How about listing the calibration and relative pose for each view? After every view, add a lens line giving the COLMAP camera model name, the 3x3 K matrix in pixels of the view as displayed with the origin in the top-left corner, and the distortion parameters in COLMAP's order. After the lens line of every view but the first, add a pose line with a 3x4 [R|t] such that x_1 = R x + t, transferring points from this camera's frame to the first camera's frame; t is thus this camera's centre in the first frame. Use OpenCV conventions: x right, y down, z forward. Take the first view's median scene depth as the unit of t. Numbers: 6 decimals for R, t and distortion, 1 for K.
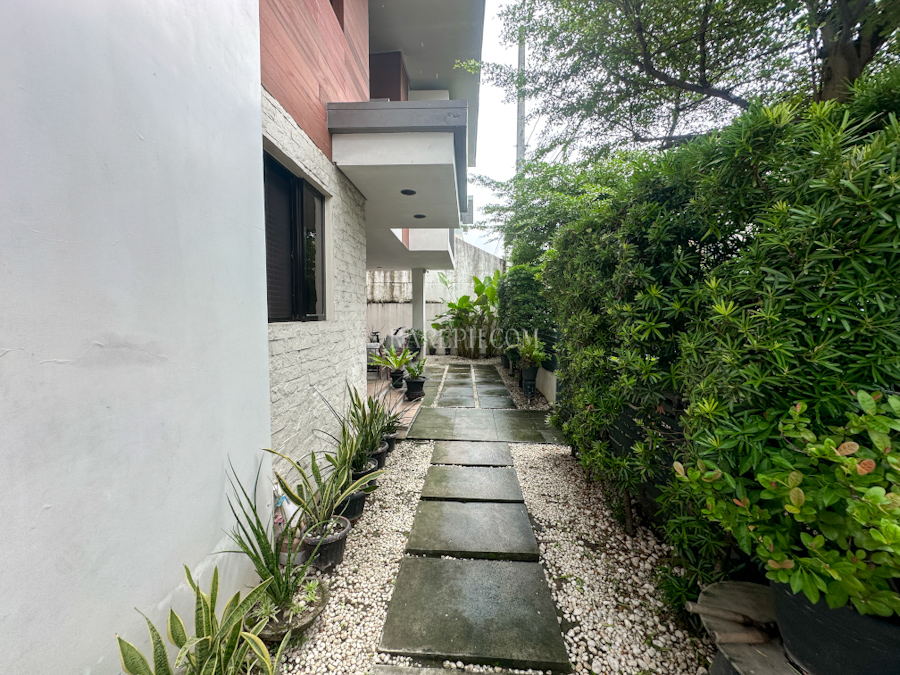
lens RADIAL K [[359.0, 0, 449.9], [0, 359.0, 337.7], [0, 0, 1]] dist [-0.002866, -0.000227]
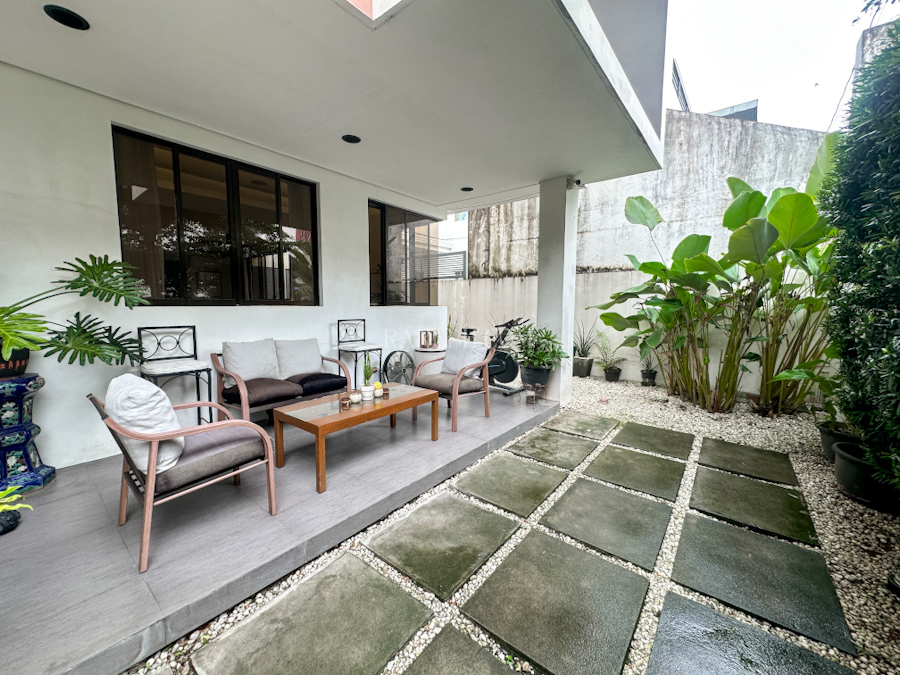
lens RADIAL K [[359.0, 0, 449.2], [0, 359.0, 336.3], [0, 0, 1]] dist [-0.002866, -0.000227]
pose [[0.799772, 0.052877, -0.597970, 0.062992], [-0.033240, 0.998486, 0.043837, -0.025833], [0.599383, -0.015183, 0.800318, 0.529438]]
